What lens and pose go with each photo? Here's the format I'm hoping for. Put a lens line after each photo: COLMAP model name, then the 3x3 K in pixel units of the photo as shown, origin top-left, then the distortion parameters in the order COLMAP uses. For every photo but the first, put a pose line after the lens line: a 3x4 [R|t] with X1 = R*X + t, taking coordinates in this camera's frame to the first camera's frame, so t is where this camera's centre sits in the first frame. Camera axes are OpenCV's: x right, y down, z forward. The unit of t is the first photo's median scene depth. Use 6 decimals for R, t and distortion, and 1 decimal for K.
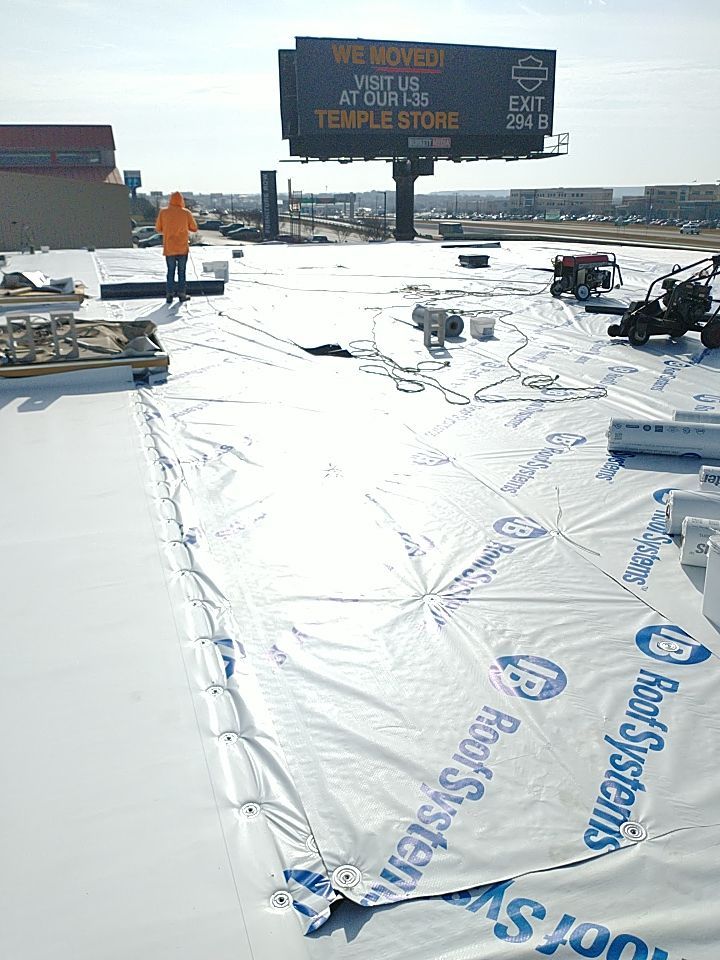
lens RADIAL K [[767.5, 0, 361.1], [0, 767.5, 477.4], [0, 0, 1]] dist [0.048713, -0.110098]
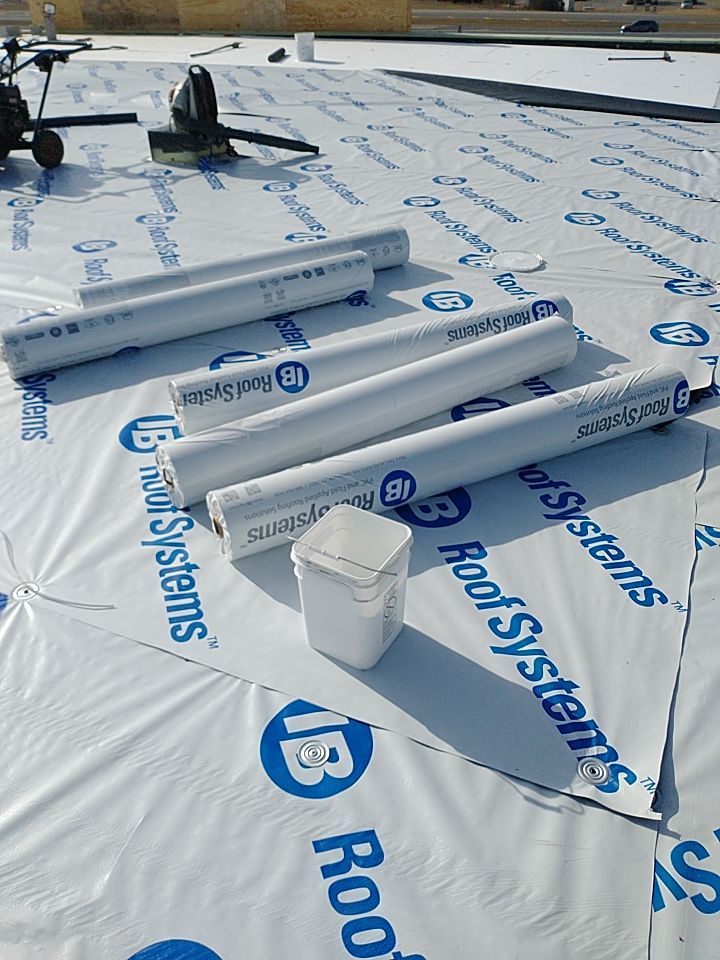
lens RADIAL K [[767.5, 0, 353.0], [0, 767.5, 473.6], [0, 0, 1]] dist [0.048713, -0.110098]
pose [[0.673530, -0.427784, 0.602792, 0.085025], [0.272652, 0.901786, 0.335324, -0.108490], [-0.687036, -0.061498, 0.724016, 0.323720]]
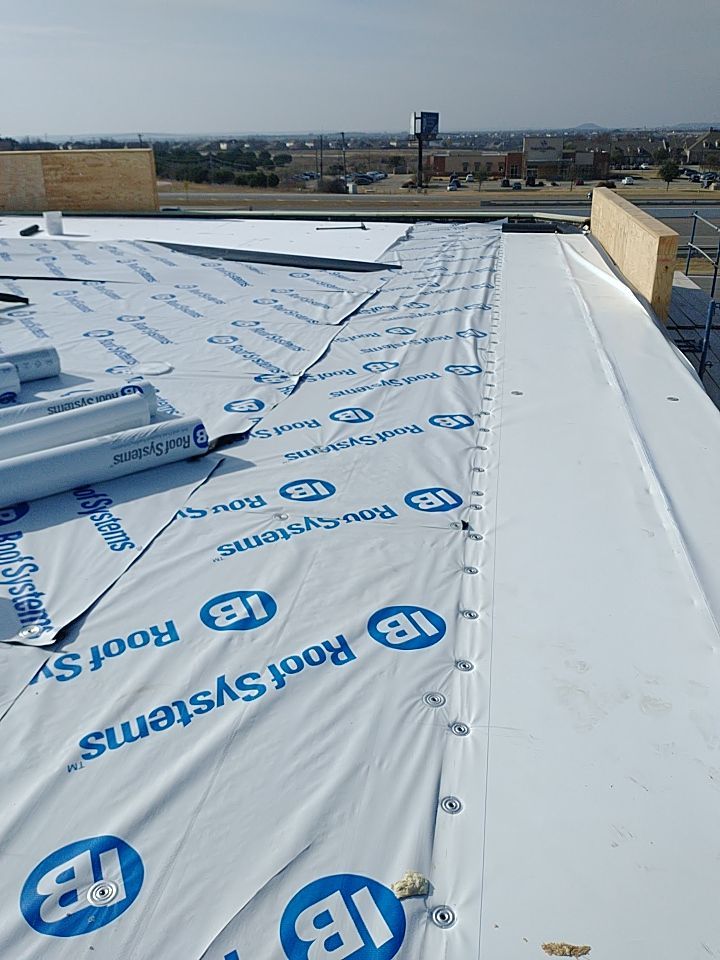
lens RADIAL K [[767.5, 0, 352.5], [0, 767.5, 475.3], [0, 0, 1]] dist [0.048713, -0.110098]
pose [[0.490797, -0.351131, 0.797387, 0.023479], [0.307229, 0.926157, 0.218733, 0.010169], [-0.815309, 0.137627, 0.562432, -0.025676]]
